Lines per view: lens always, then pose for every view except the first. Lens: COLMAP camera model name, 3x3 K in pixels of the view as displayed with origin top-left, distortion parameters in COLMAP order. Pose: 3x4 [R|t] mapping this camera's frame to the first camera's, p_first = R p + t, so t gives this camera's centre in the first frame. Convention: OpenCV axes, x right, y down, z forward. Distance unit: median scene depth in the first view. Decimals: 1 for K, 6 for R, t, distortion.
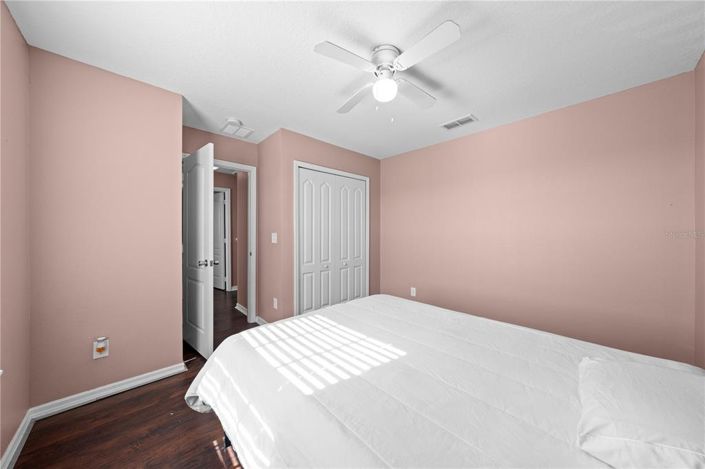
lens RADIAL K [[238.2, 0, 354.4], [0, 238.2, 233.5], [0, 0, 1]] dist [-0.001418, 0.000115]
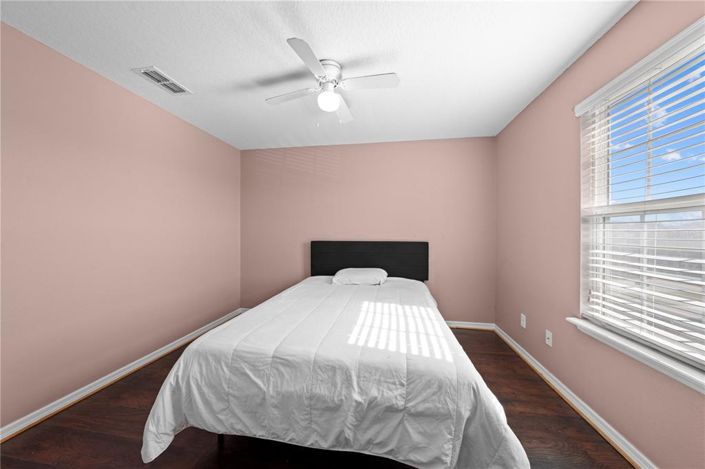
lens RADIAL K [[238.2, 0, 354.4], [0, 238.2, 233.5], [0, 0, 1]] dist [-0.001418, 0.000115]
pose [[-0.607015, -0.000986, 0.794690, -0.820736], [0.003102, 0.999989, 0.003610, 0.009390], [-0.794685, 0.004657, -0.607005, 1.583085]]
